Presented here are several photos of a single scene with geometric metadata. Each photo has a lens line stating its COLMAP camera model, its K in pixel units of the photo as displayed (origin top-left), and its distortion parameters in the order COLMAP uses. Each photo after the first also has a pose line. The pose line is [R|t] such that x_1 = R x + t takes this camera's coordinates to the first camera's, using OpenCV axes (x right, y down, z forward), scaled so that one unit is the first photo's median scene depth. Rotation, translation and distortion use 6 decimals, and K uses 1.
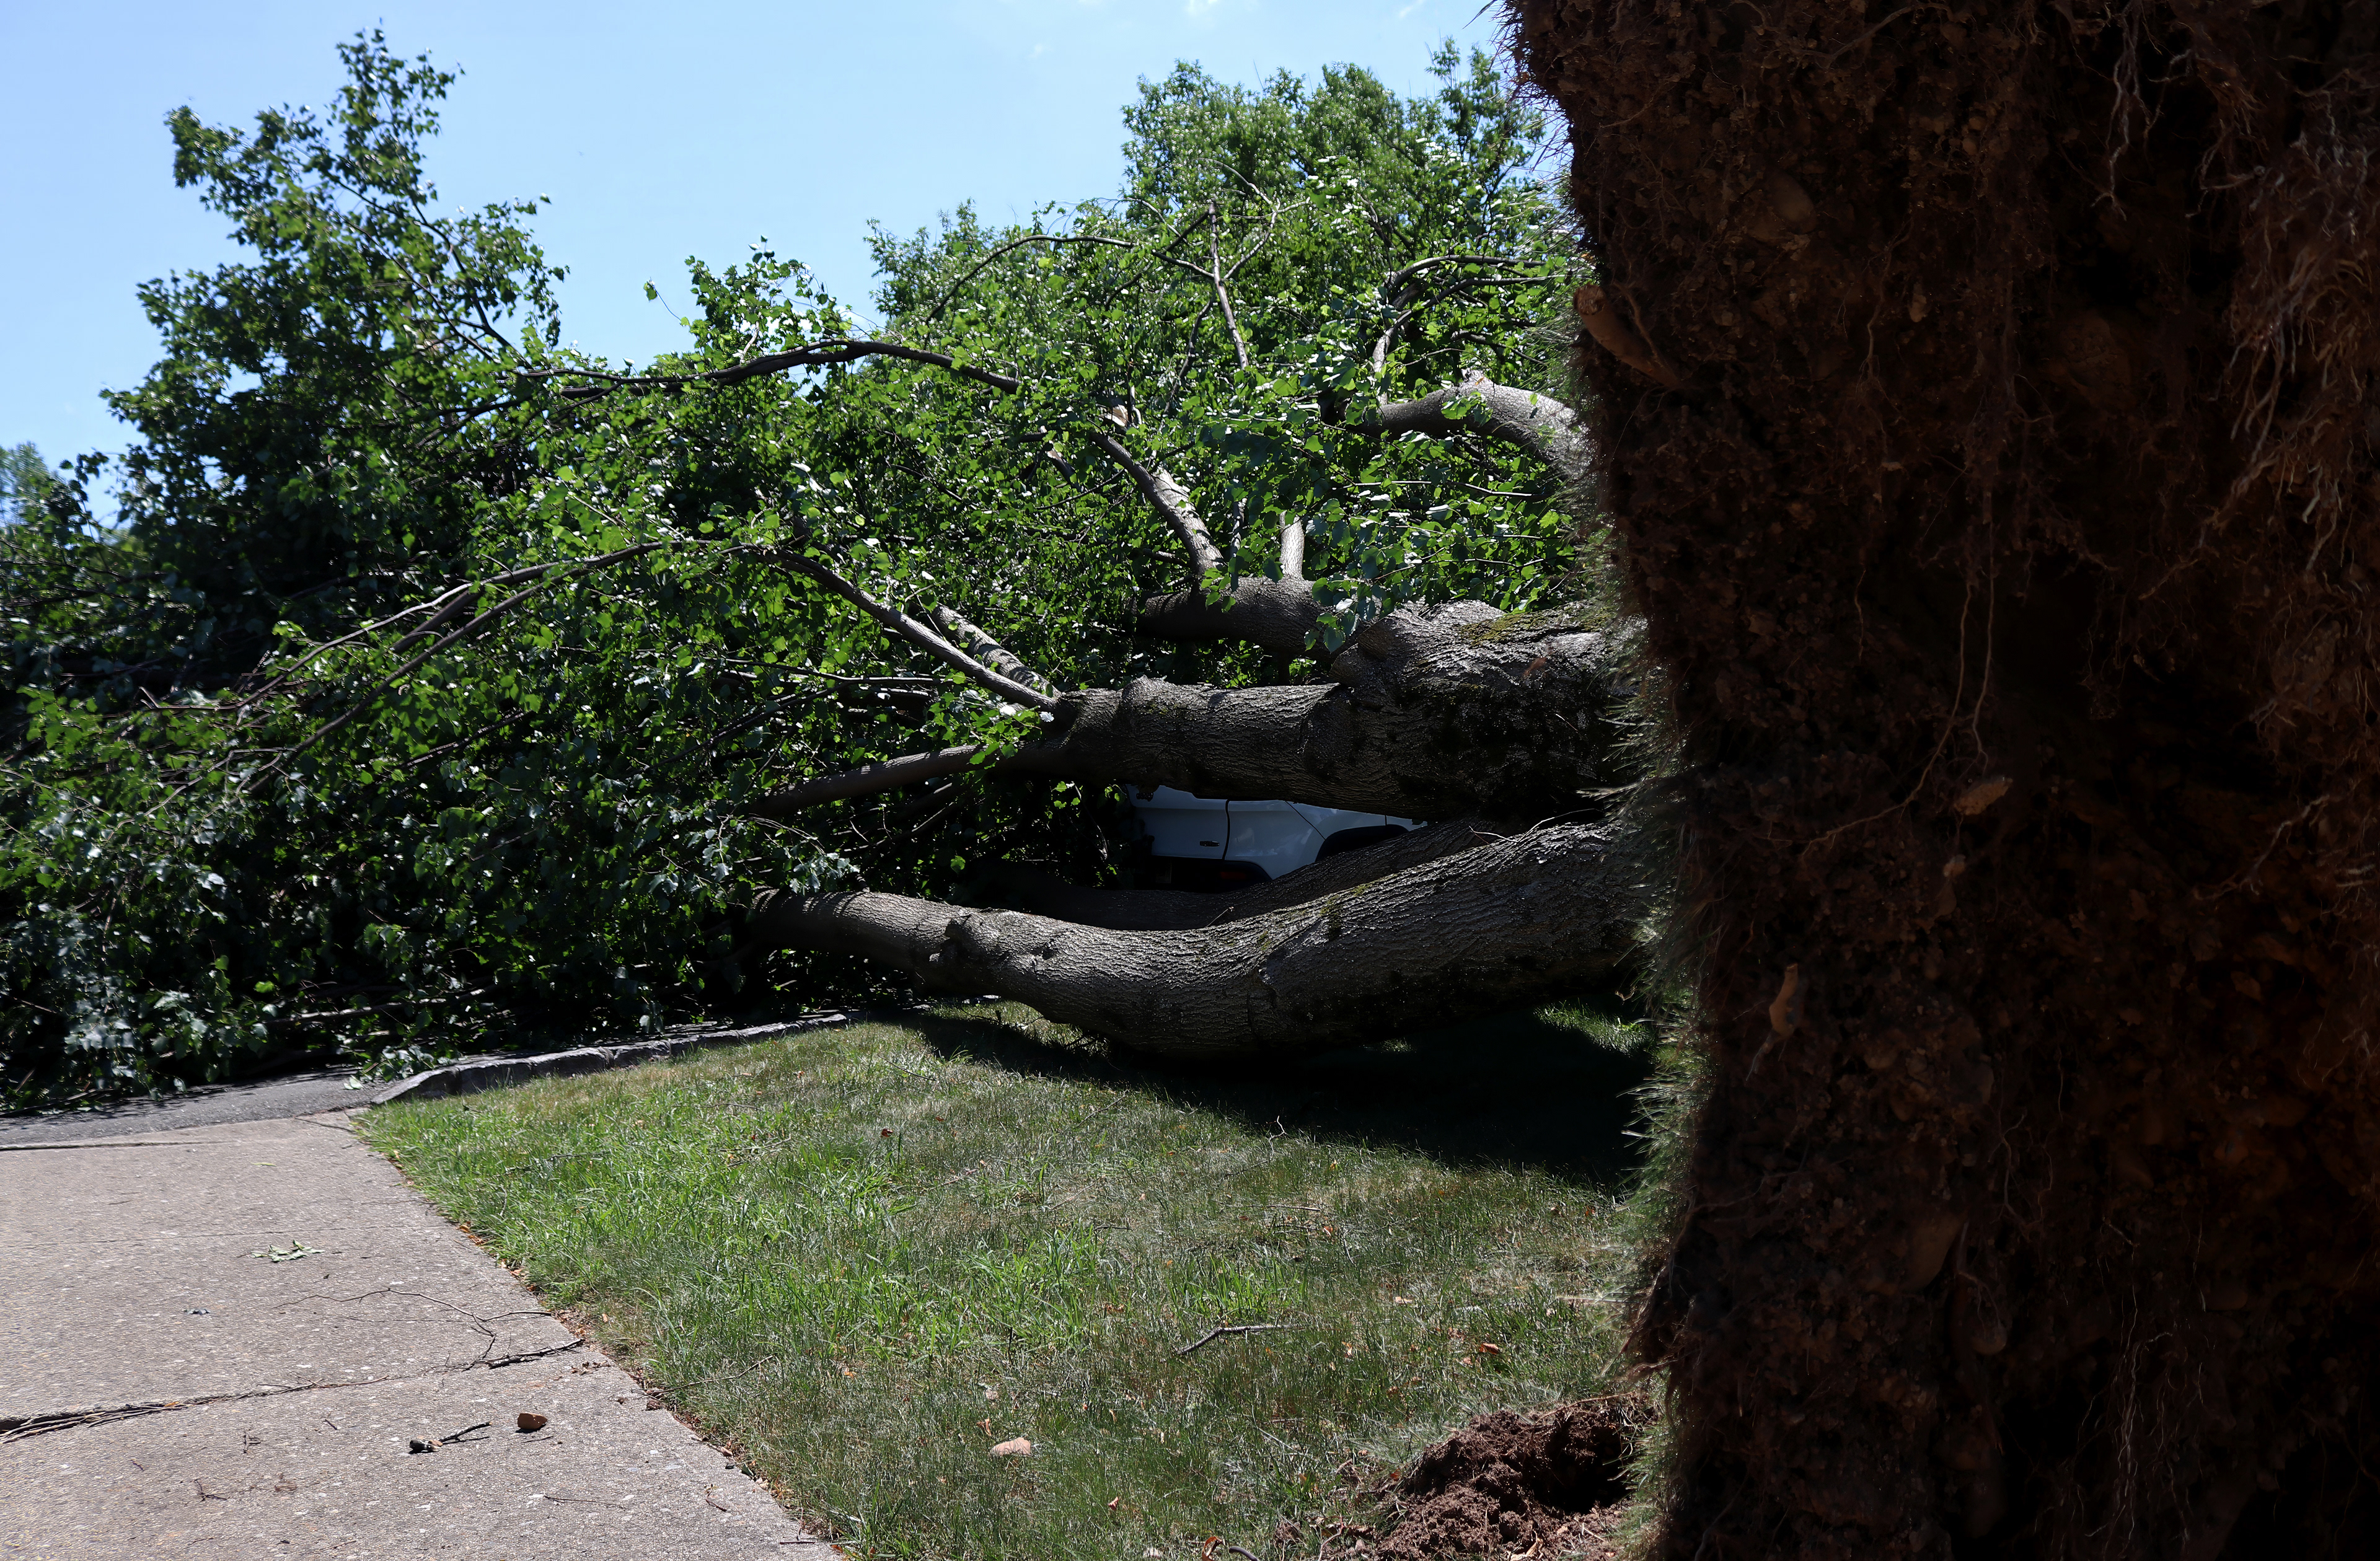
lens RADIAL K [[1919.6, 0, 1190.0], [0, 1919.6, 780.5], [0, 0, 1]] dist [-0.153254, 0.125641]
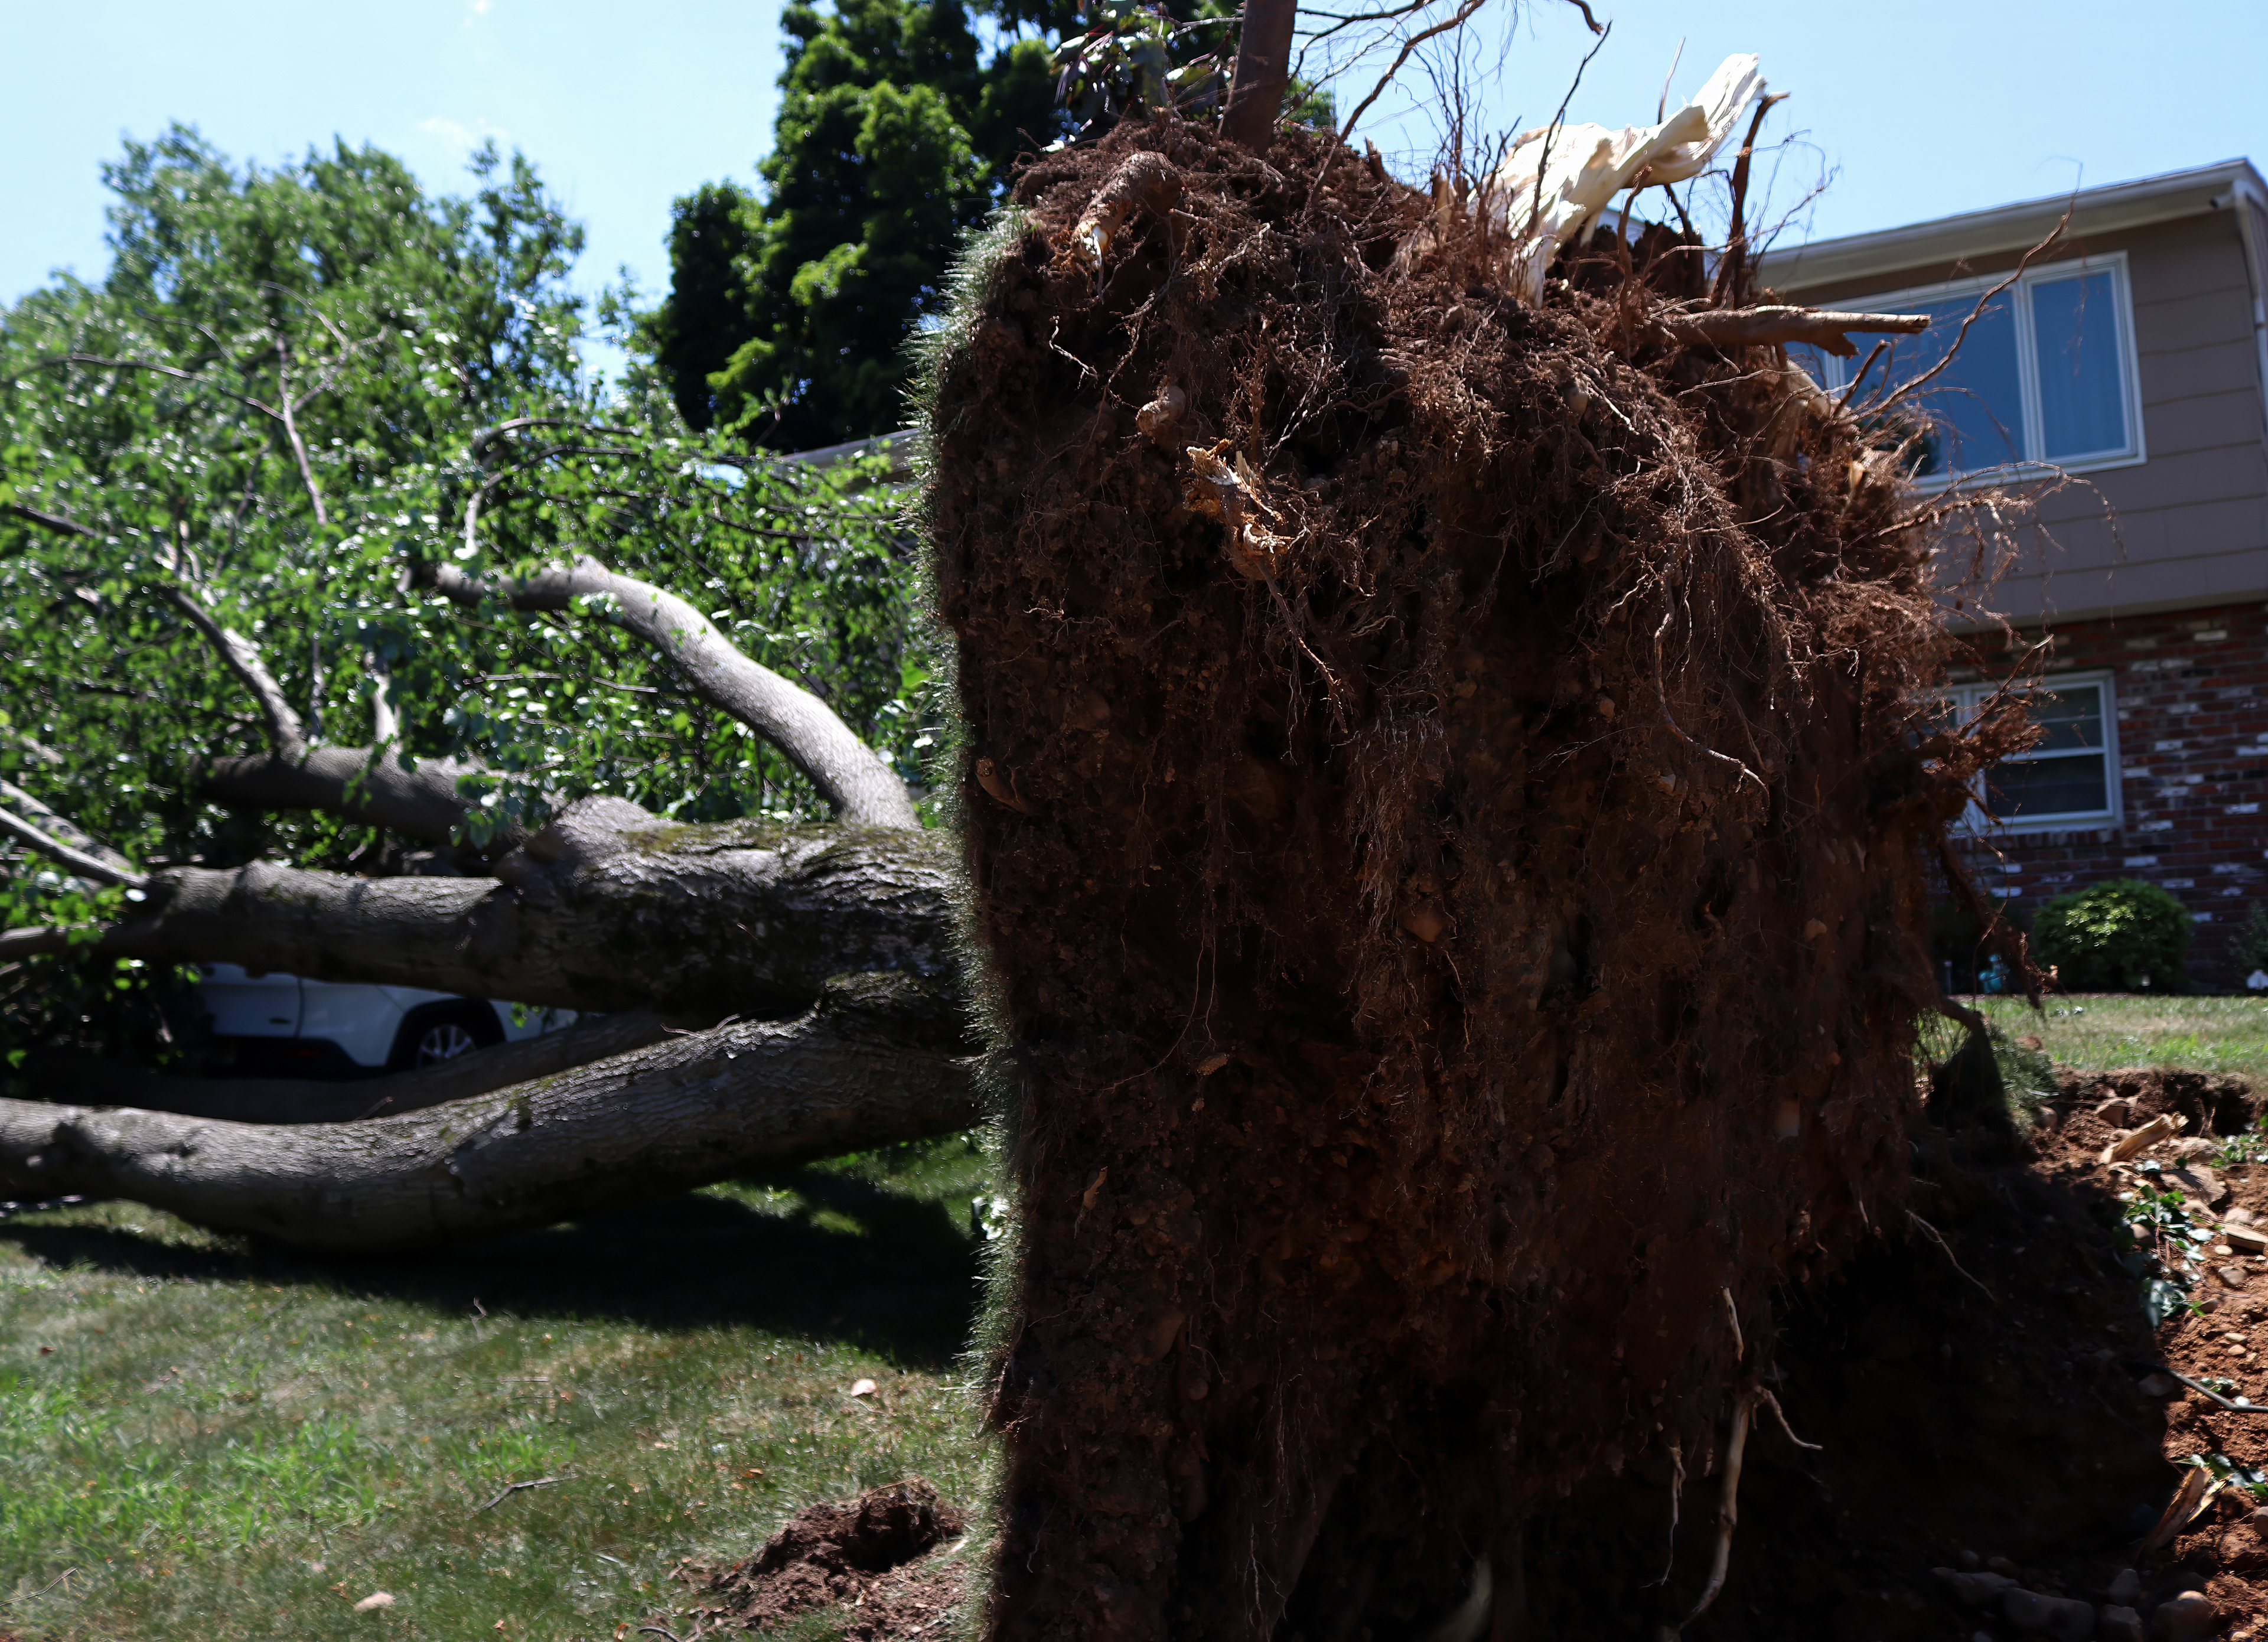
lens RADIAL K [[2146.0, 0, 1134.0], [0, 2146.0, 821.0], [0, 0, 1]] dist [-0.176386, 0.172925]
pose [[0.892058, 0.003788, 0.451905, -0.155046], [0.014164, 0.999239, -0.036337, -0.042236], [-0.451699, 0.038815, 0.891326, -0.214841]]
